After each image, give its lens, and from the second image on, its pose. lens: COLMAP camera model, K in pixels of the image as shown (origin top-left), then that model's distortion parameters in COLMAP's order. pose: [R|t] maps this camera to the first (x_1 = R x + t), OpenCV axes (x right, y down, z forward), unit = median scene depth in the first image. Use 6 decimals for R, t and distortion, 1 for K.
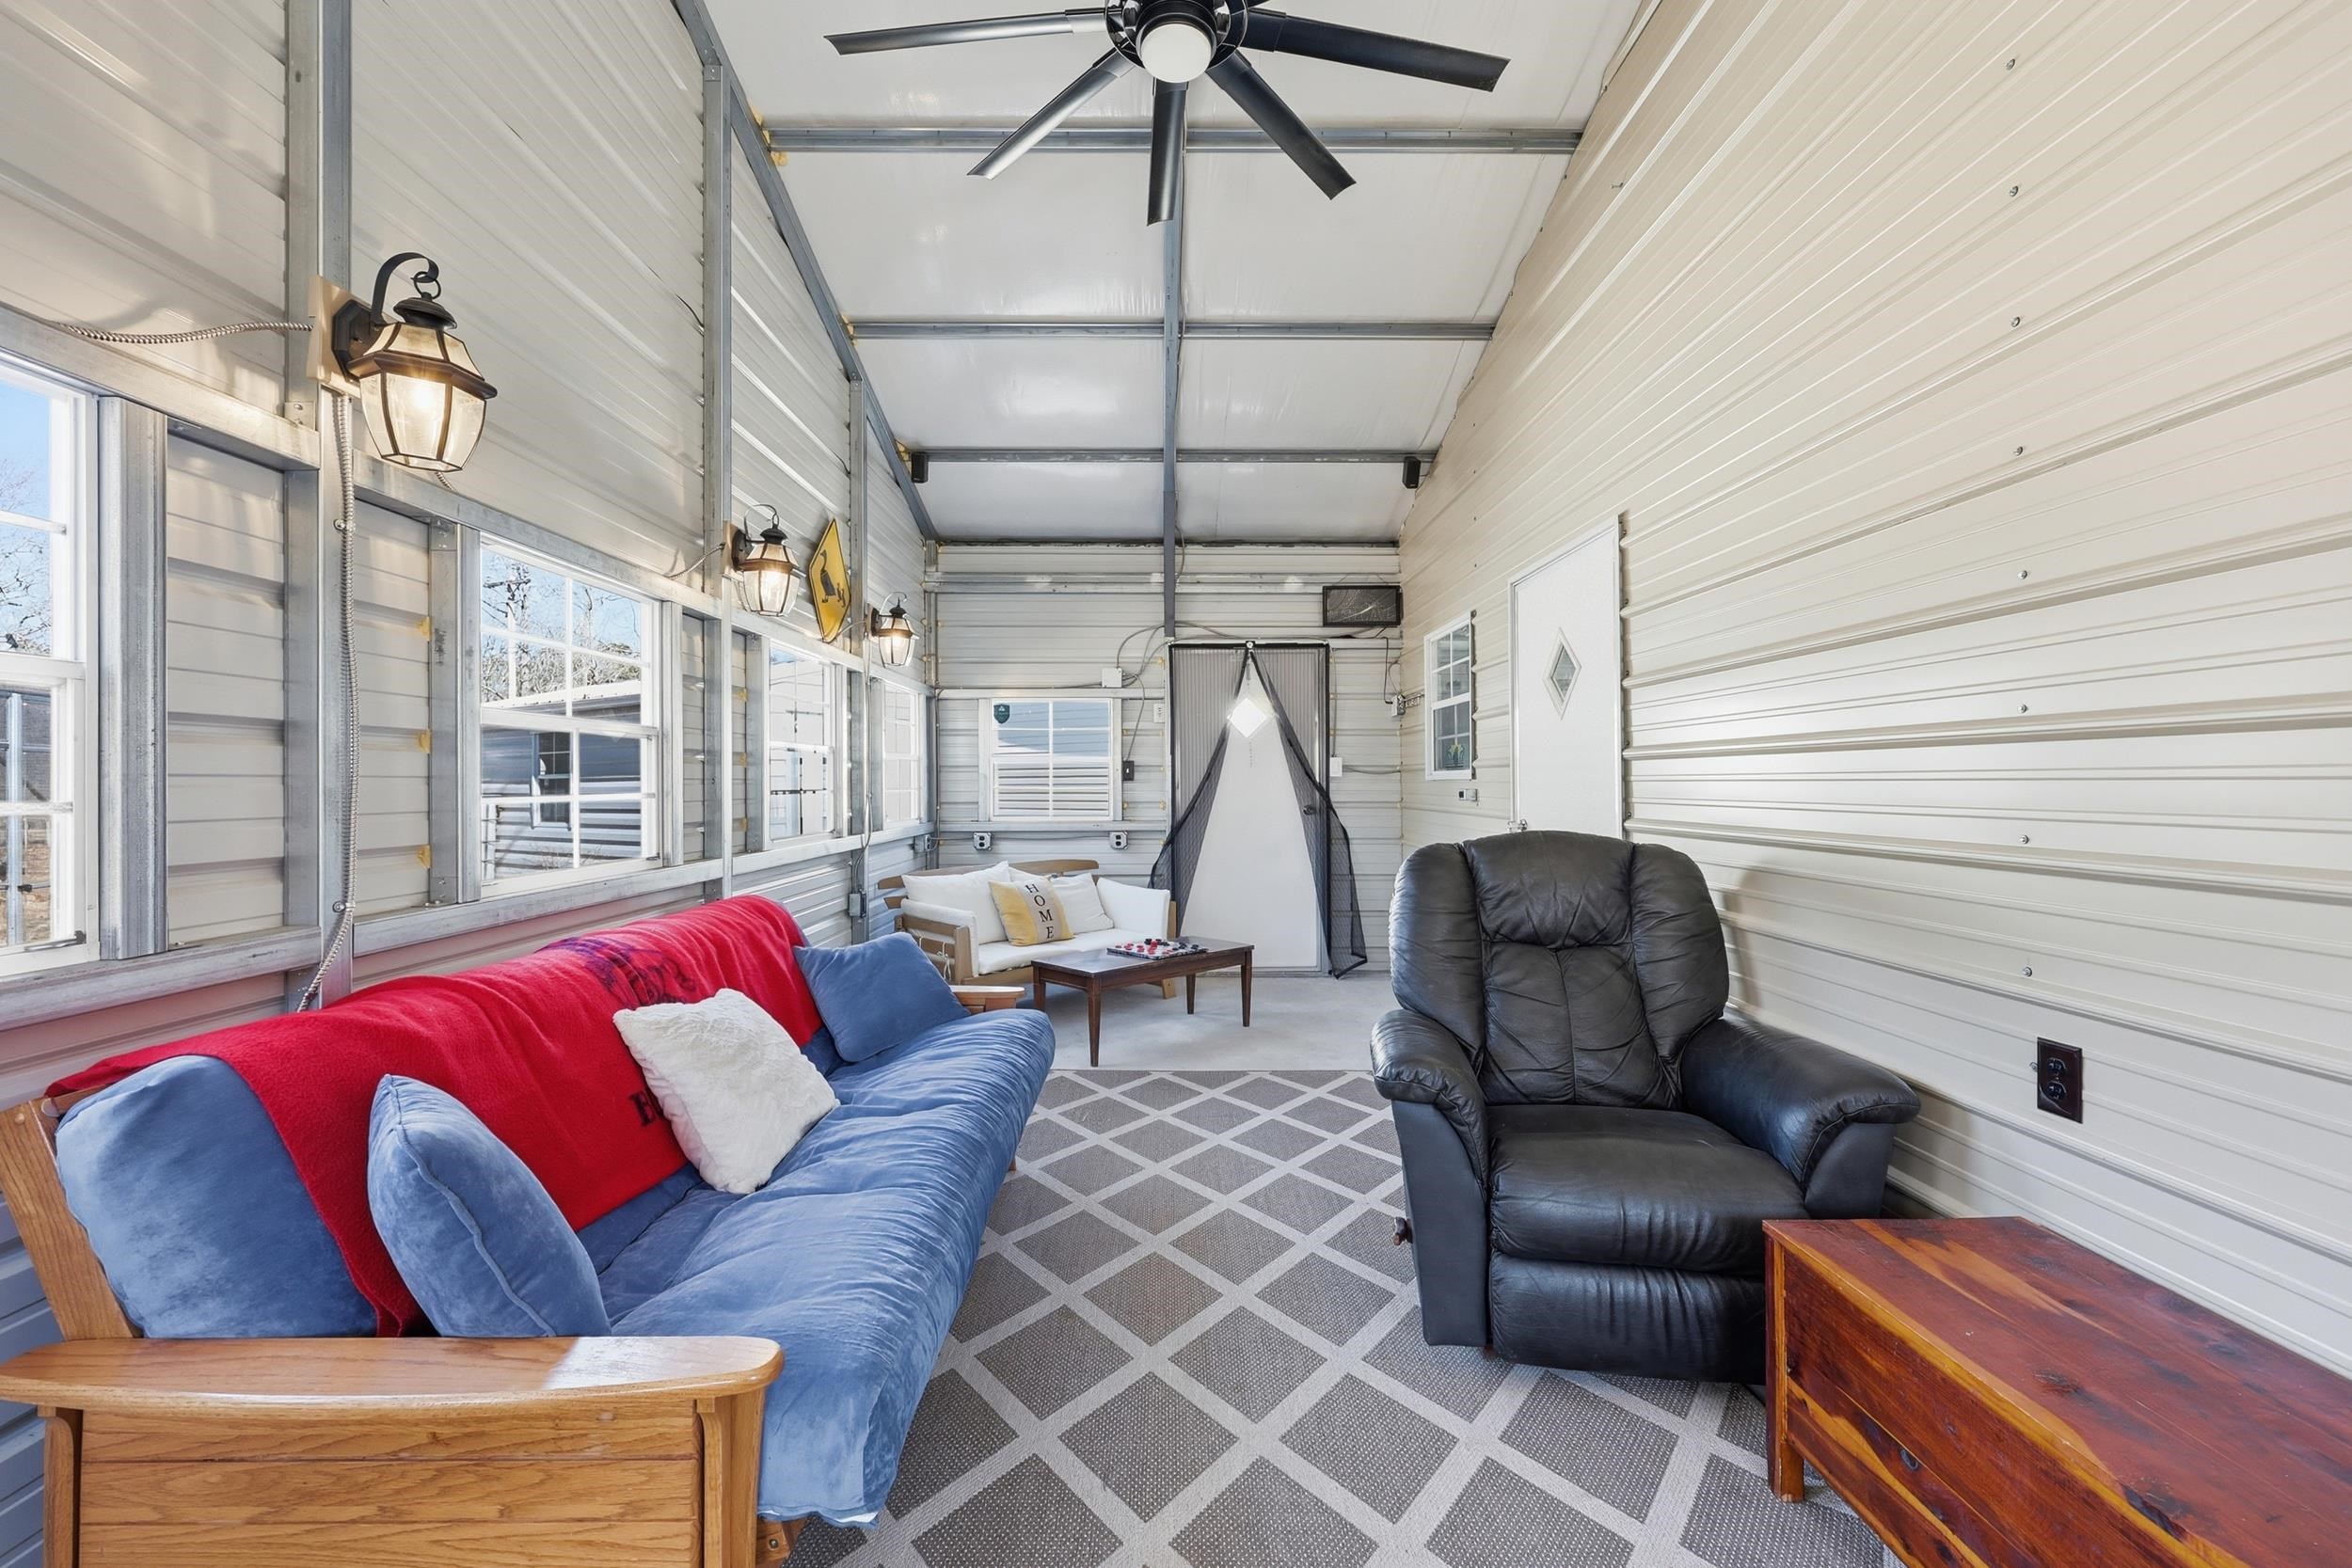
lens RADIAL K [[960.2, 0, 1176.3], [0, 960.2, 780.4], [0, 0, 1]] dist [0.000909, 0.000245]
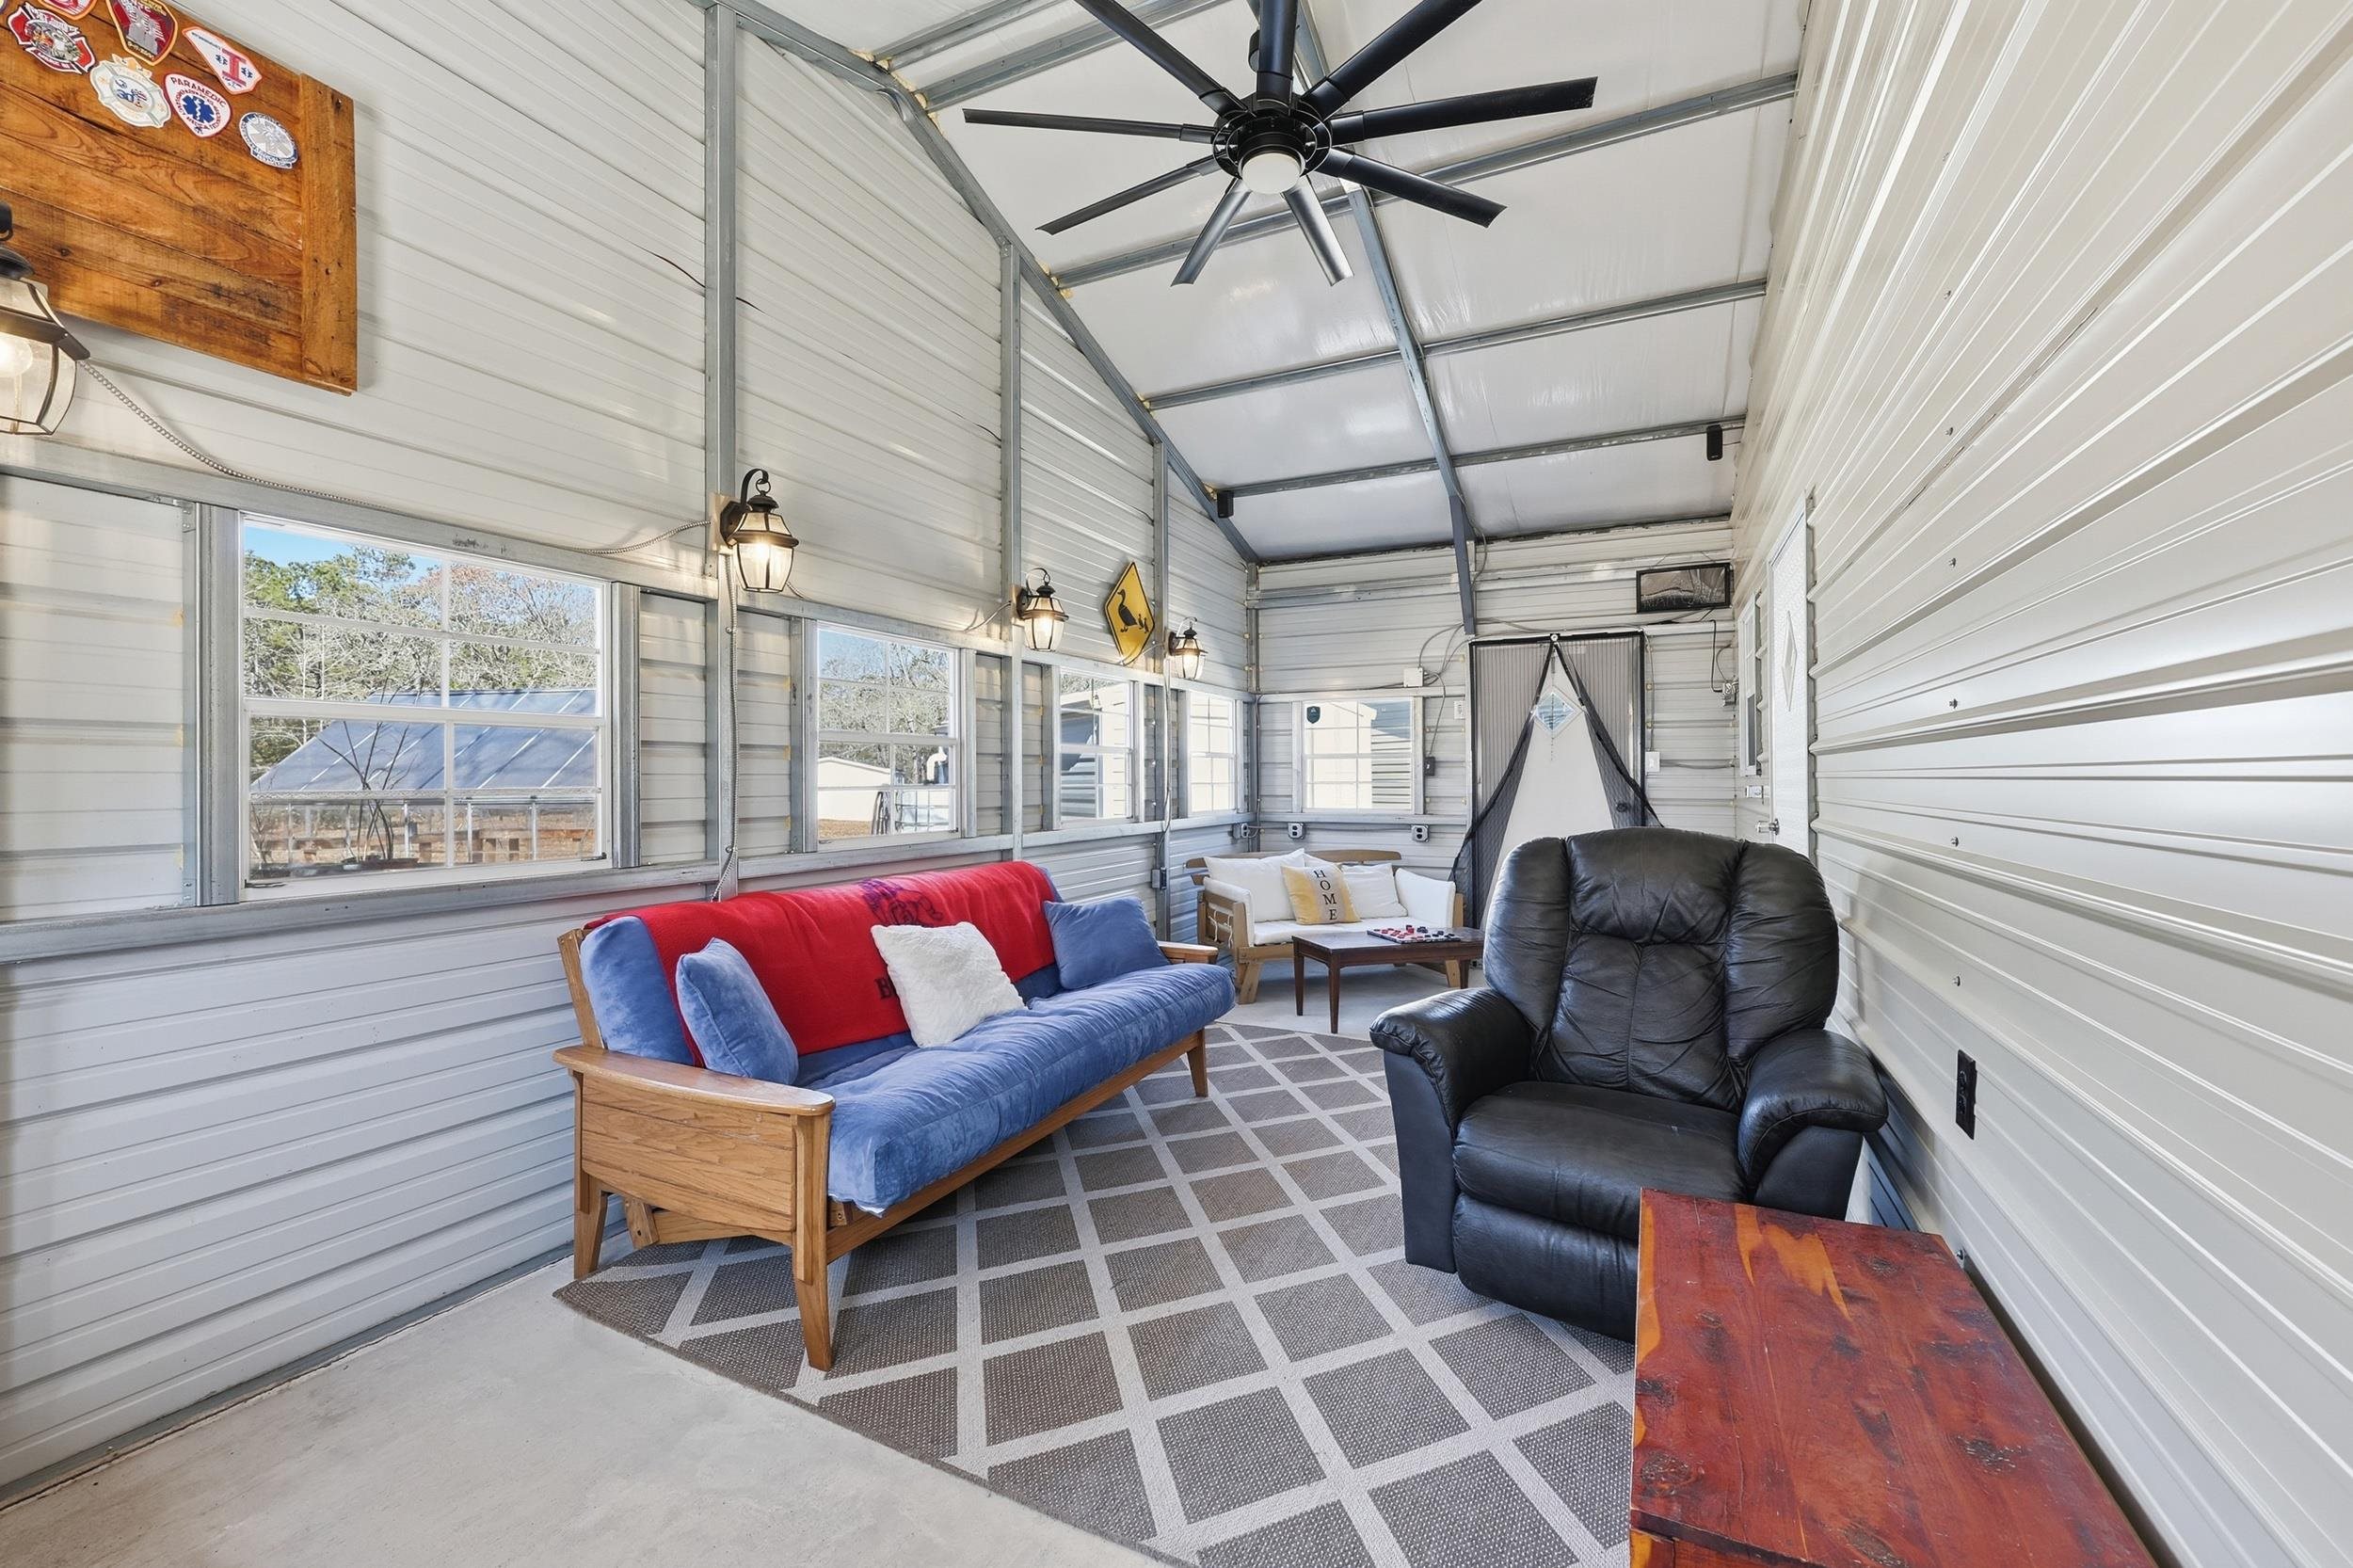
lens RADIAL K [[960.7, 0, 1172.3], [0, 960.7, 780.9], [0, 0, 1]] dist [0.000909, 0.000245]
pose [[0.893902, 0.003401, -0.448249, 0.406831], [-0.000393, 0.999977, 0.006803, -0.003165], [0.448262, -0.005905, 0.893883, -0.128011]]
